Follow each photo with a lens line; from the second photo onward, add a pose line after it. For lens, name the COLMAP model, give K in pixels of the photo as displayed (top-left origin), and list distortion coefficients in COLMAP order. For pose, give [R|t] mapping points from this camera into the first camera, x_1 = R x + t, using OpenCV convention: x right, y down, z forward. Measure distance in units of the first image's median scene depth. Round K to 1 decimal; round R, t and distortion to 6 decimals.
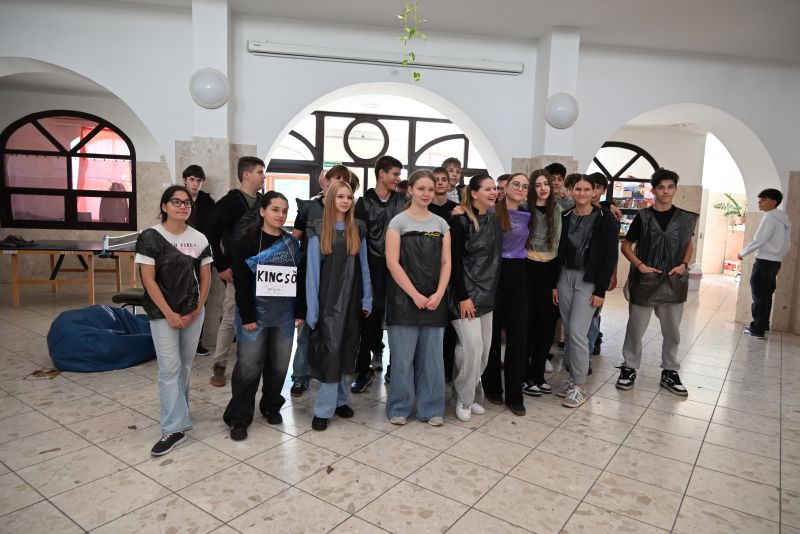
lens RADIAL K [[532.6, 0, 403.6], [0, 532.6, 268.5], [0, 0, 1]] dist [0.010951, 0.000449]
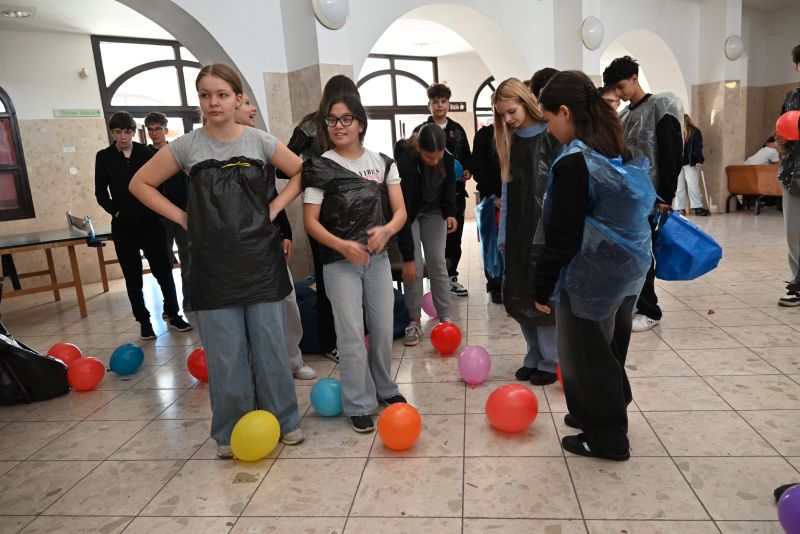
lens RADIAL K [[574.9, 0, 400.9], [0, 574.9, 265.3], [0, 0, 1]] dist [0.006787, -0.001474]
pose [[0.869028, -0.187704, 0.457774, -0.462084], [0.162231, 0.982192, 0.094760, -0.000832], [-0.467409, -0.008084, 0.884004, 0.086374]]
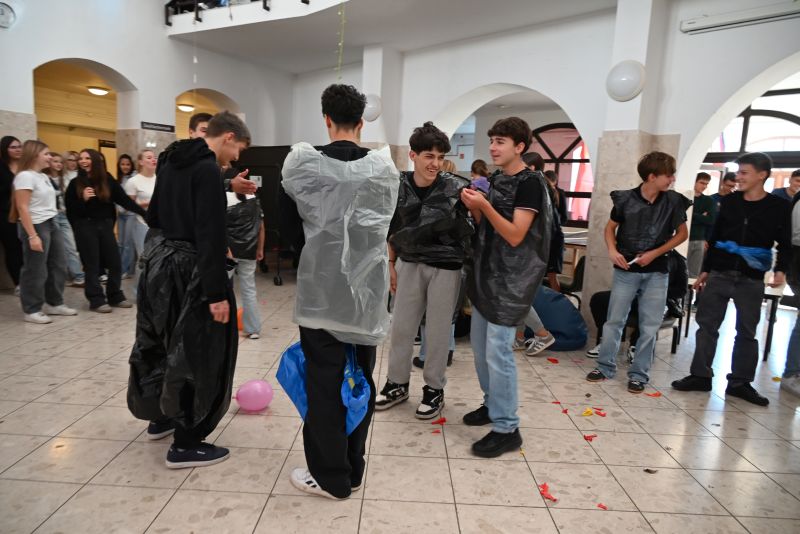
lens RADIAL K [[532.6, 0, 399.8], [0, 532.6, 269.5], [0, 0, 1]] dist [0.010951, 0.000449]
pose [[0.577019, 0.107955, -0.809564, 0.143874], [-0.122269, 0.991473, 0.045065, 0.010713], [0.807526, 0.072981, 0.585299, 0.063877]]
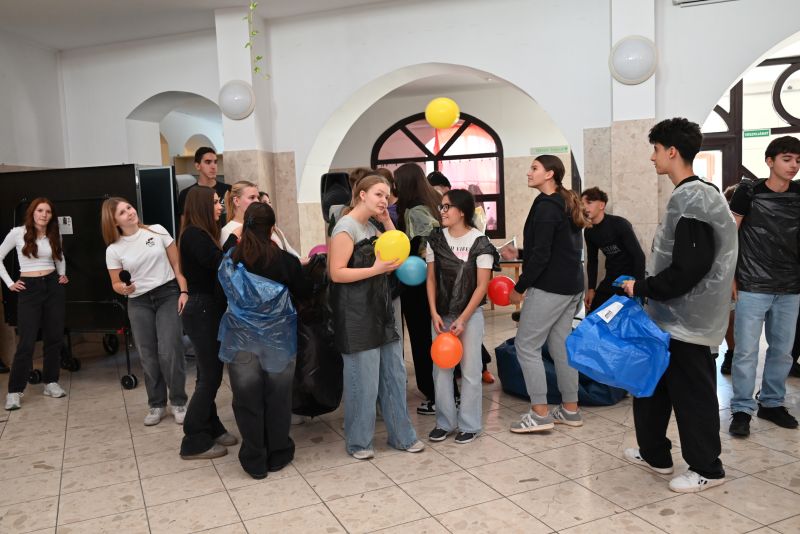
lens RADIAL K [[695.6, 0, 400.3], [0, 695.6, 270.8], [0, 0, 1]] dist [0.011546, -0.003723]
pose [[0.864218, -0.024860, -0.502504, -0.087572], [0.018535, 0.999674, -0.017580, -0.001995], [0.502777, 0.005879, 0.864396, -0.058022]]
